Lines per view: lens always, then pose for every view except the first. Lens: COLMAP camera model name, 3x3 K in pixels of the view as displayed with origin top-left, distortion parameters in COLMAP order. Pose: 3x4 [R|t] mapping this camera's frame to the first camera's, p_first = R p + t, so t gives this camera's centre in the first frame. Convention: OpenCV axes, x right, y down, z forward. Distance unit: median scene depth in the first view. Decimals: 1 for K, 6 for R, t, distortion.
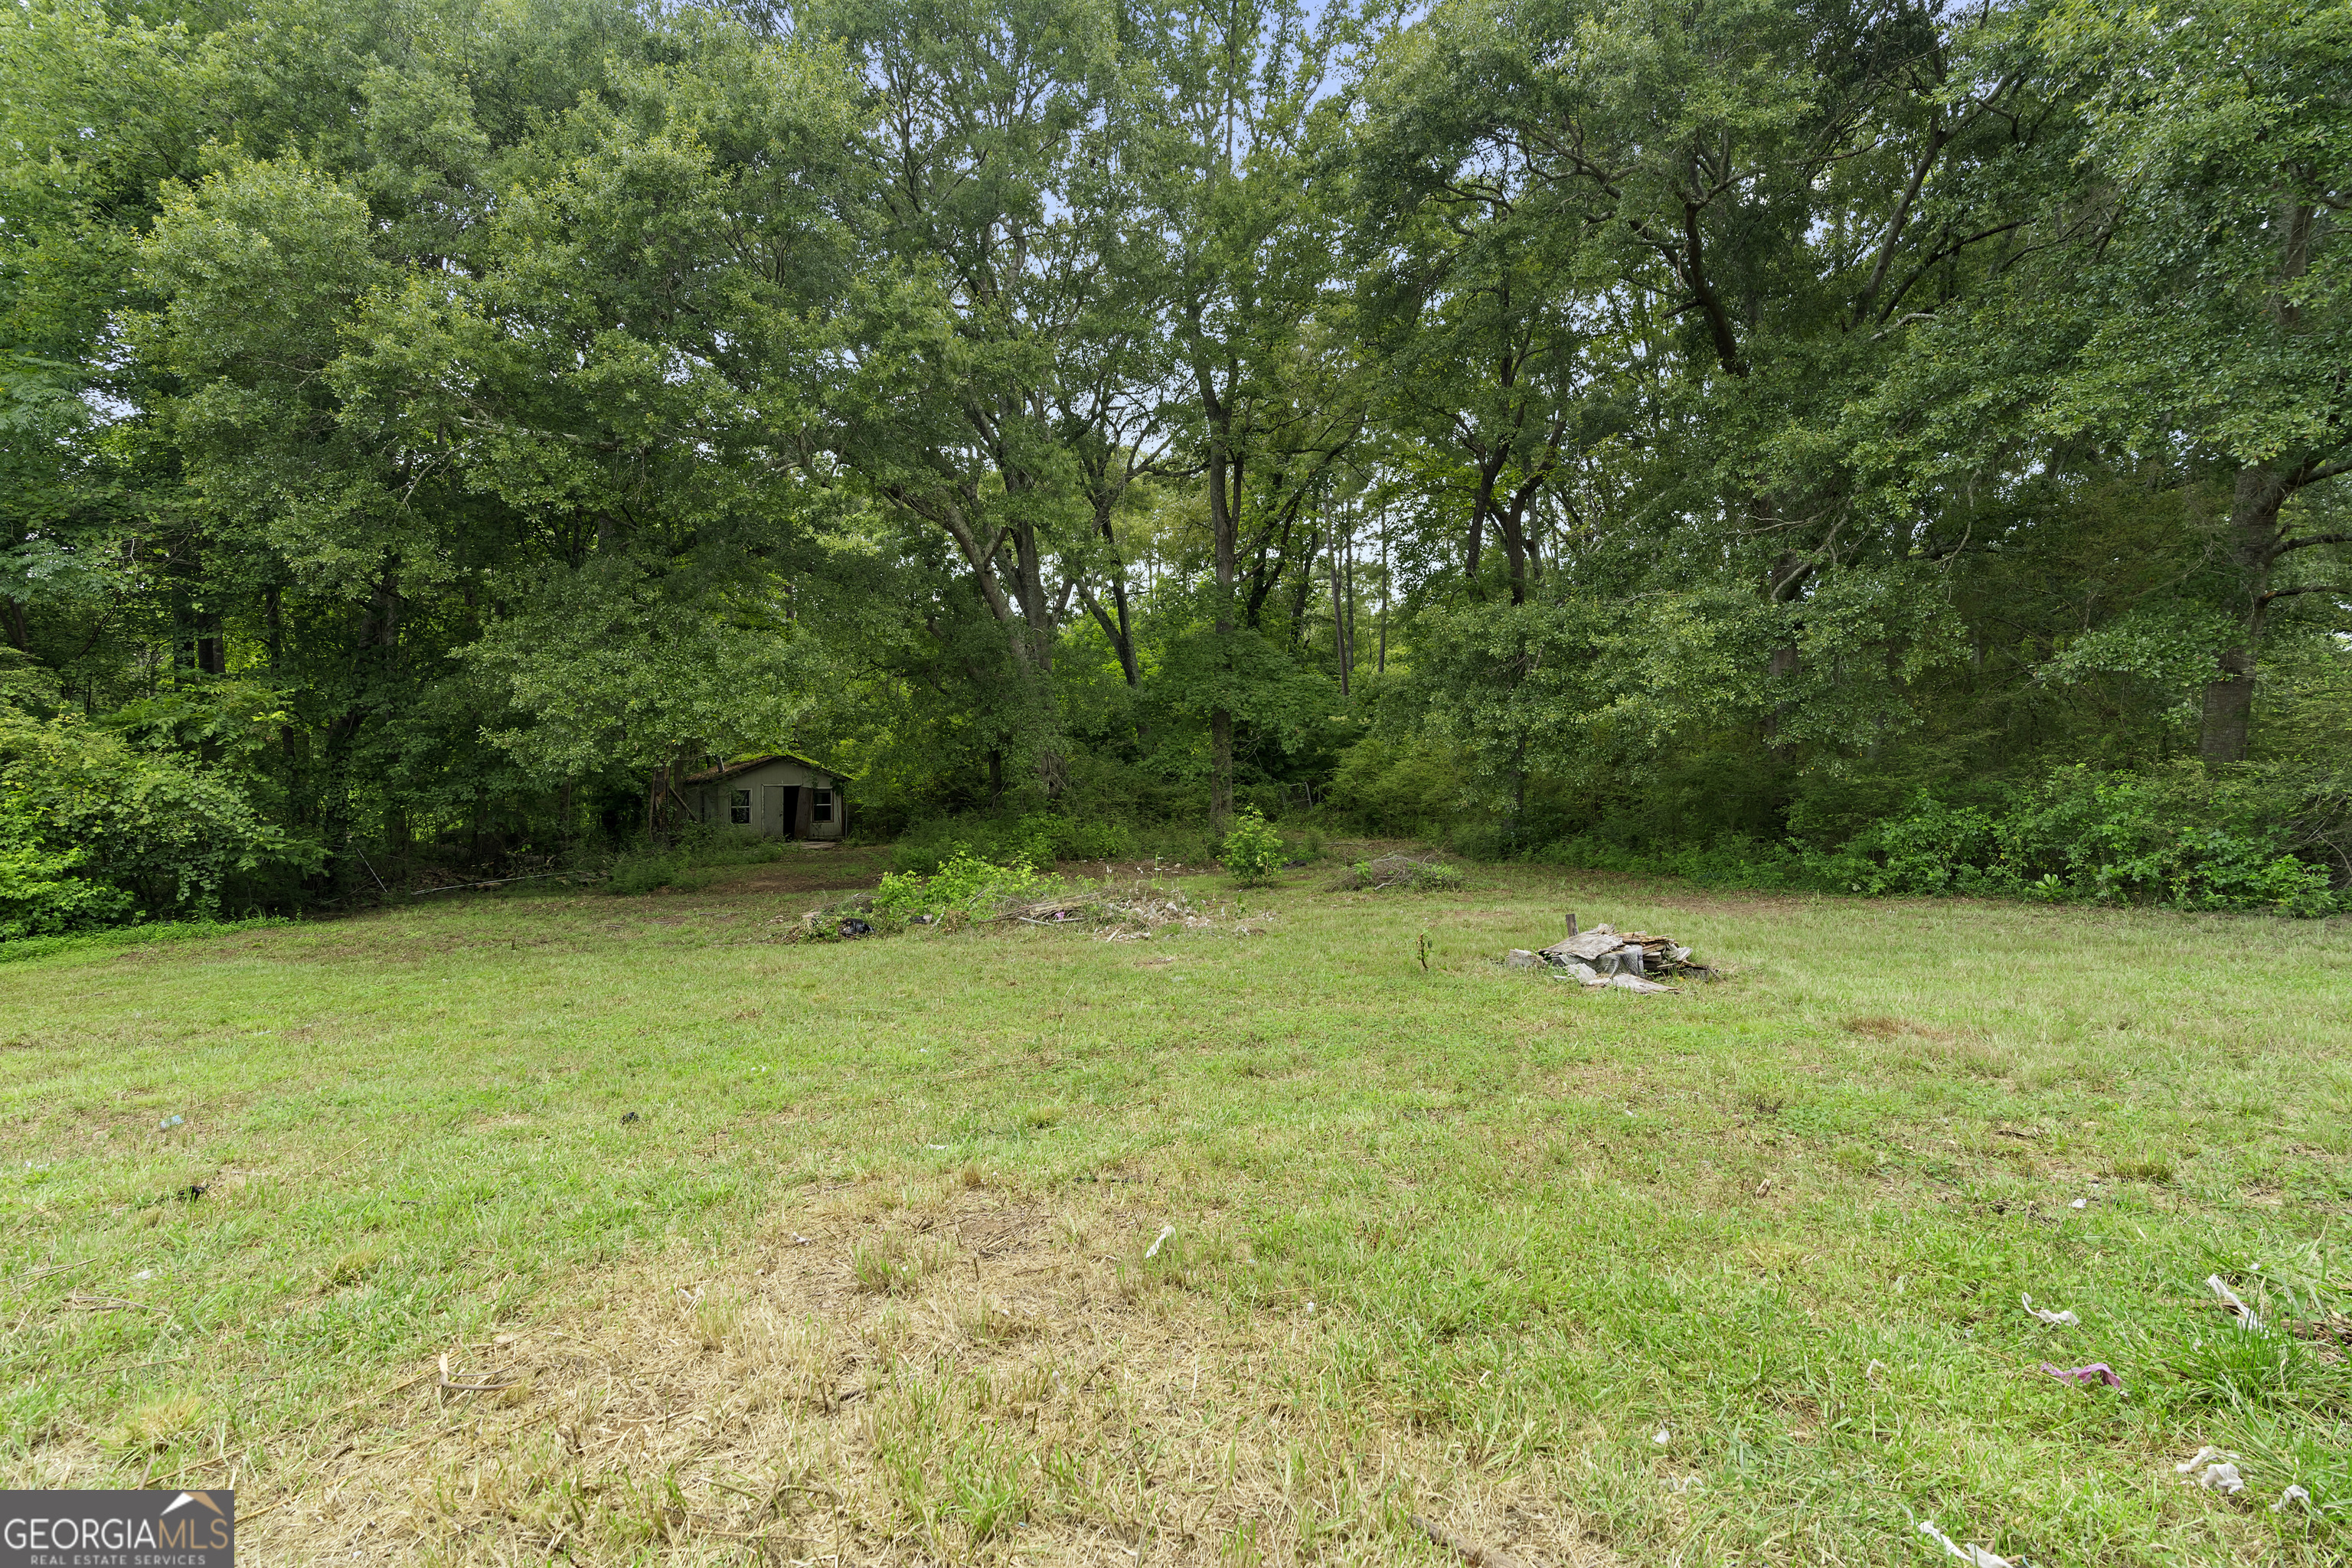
lens RADIAL K [[1073.4, 0, 1173.4], [0, 1073.4, 778.0], [0, 0, 1]] dist [-0.010975, 0.004387]
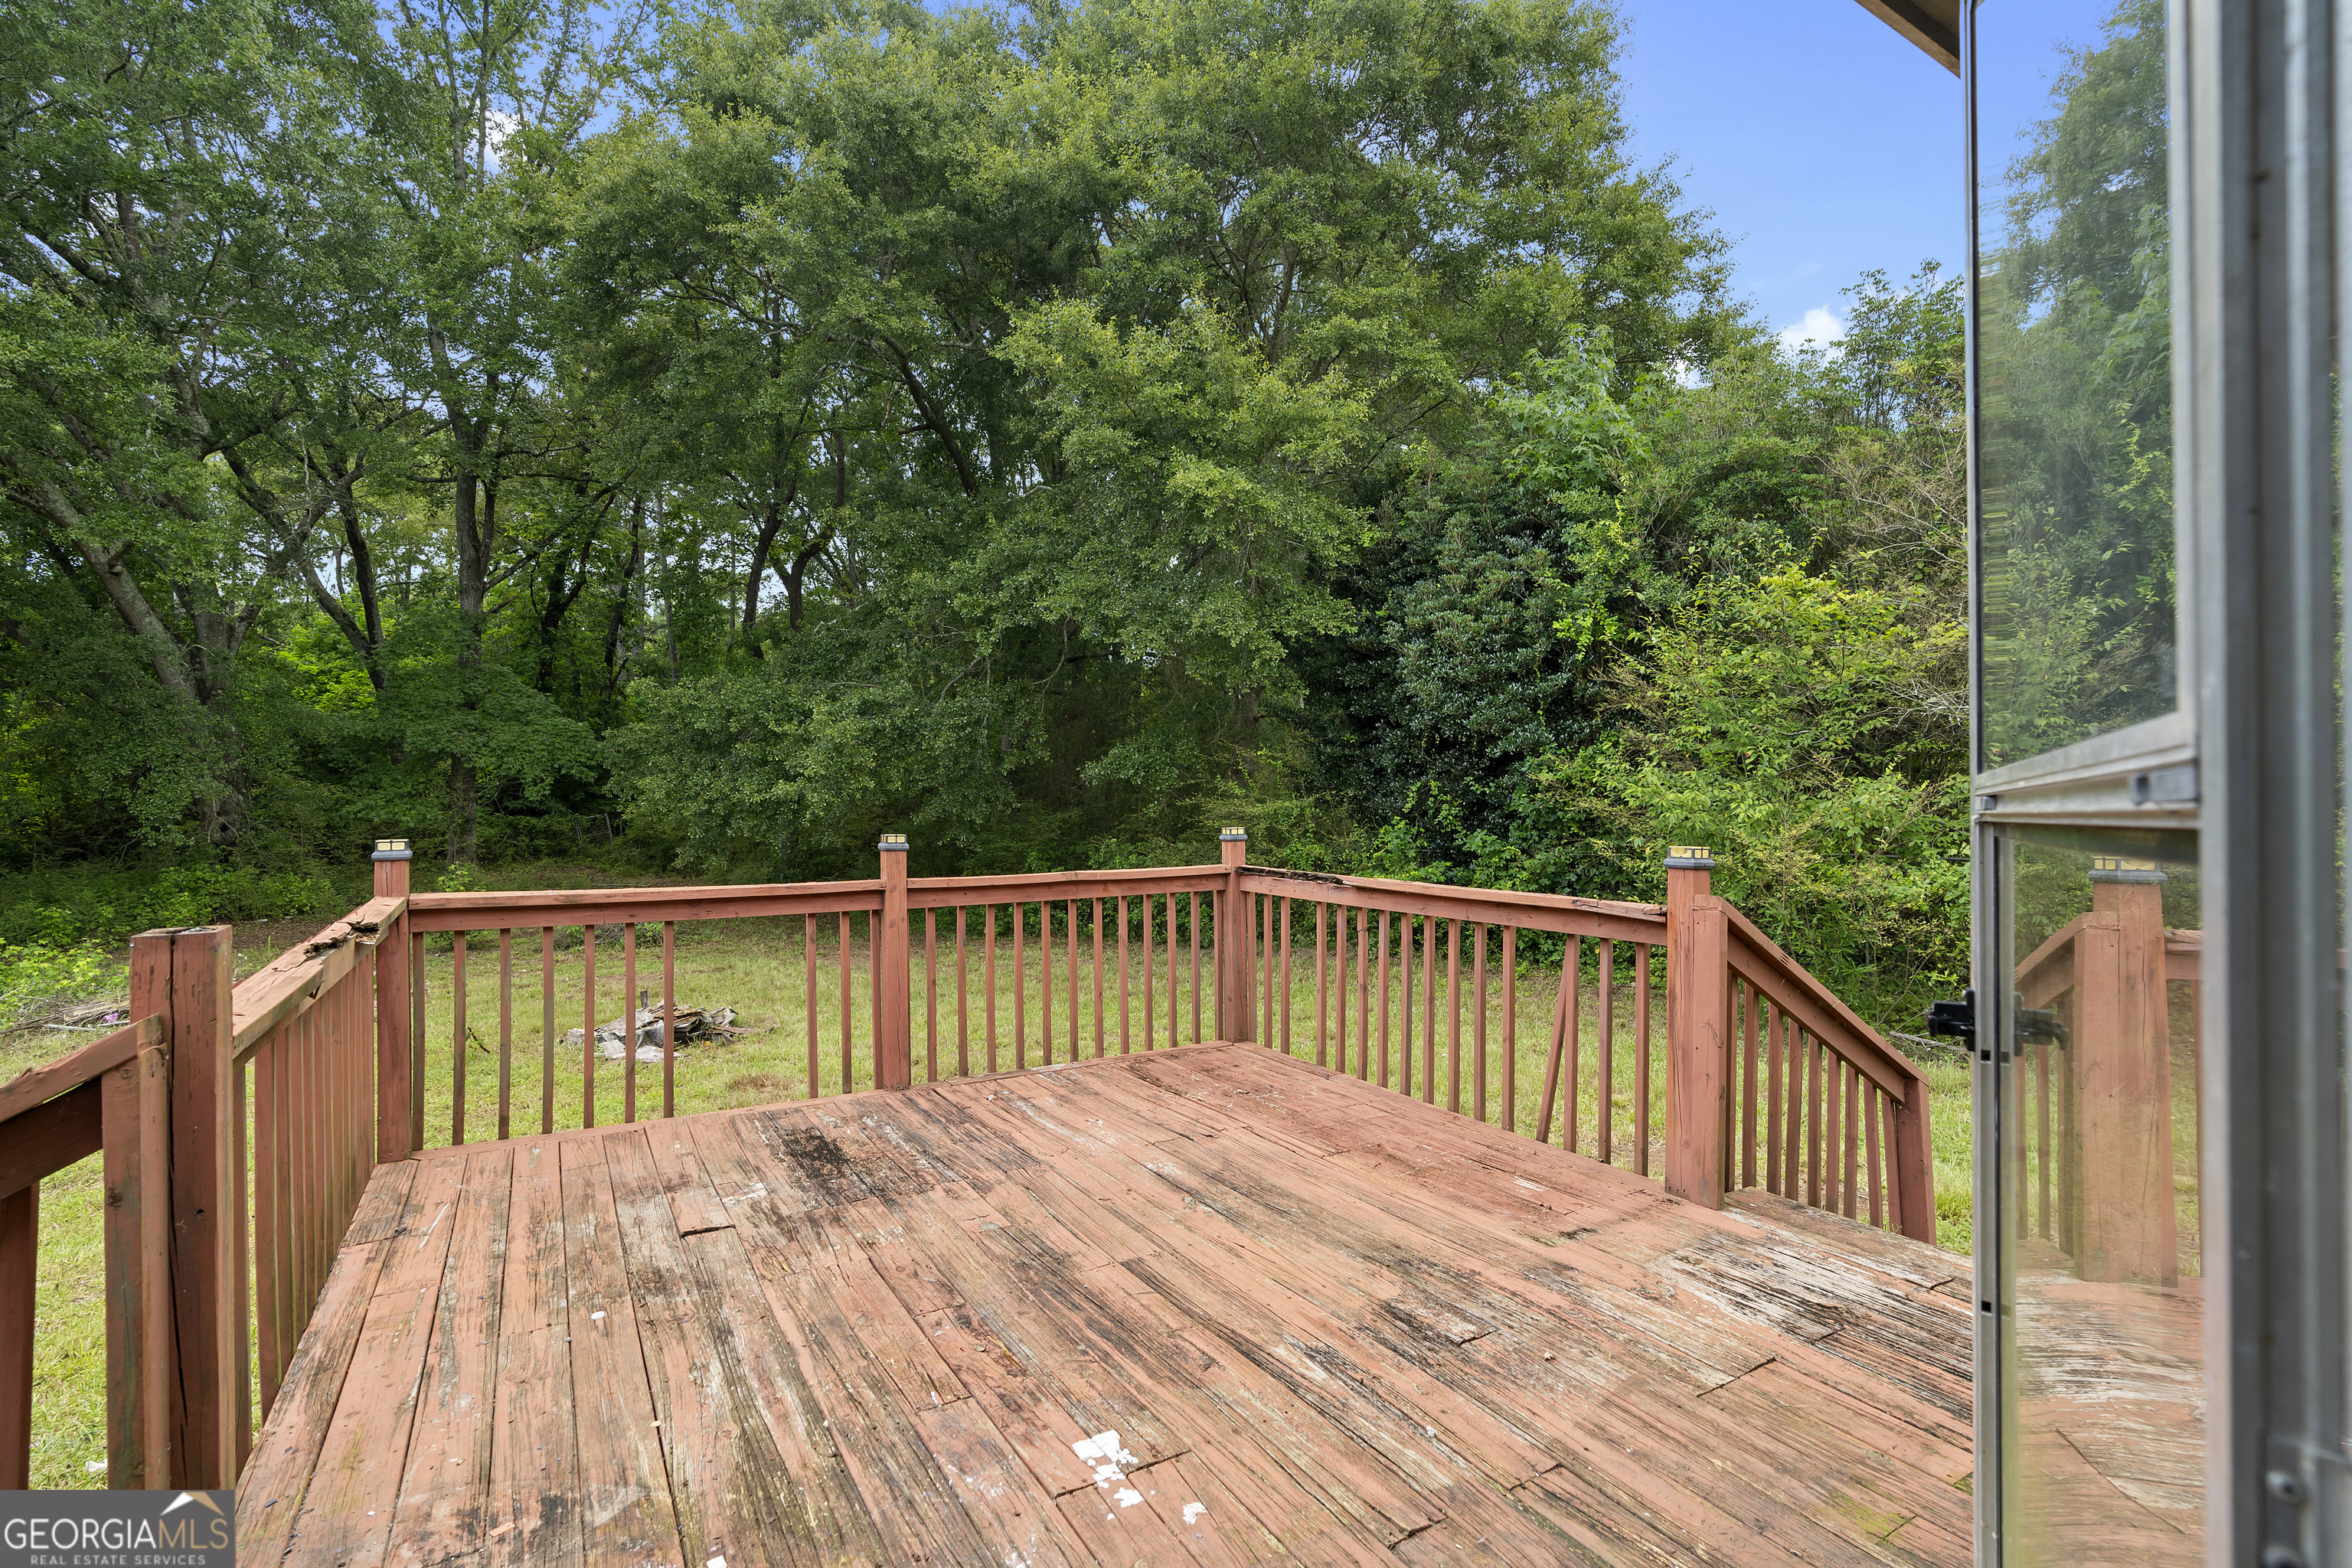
lens RADIAL K [[1073.4, 0, 1173.4], [0, 1073.4, 778.0], [0, 0, 1]] dist [-0.010975, 0.004387]
pose [[0.846180, 0.022146, 0.532436, 0.121116], [-0.013563, 0.999707, -0.020025, -0.047414], [-0.532724, 0.009723, 0.846233, -0.159091]]
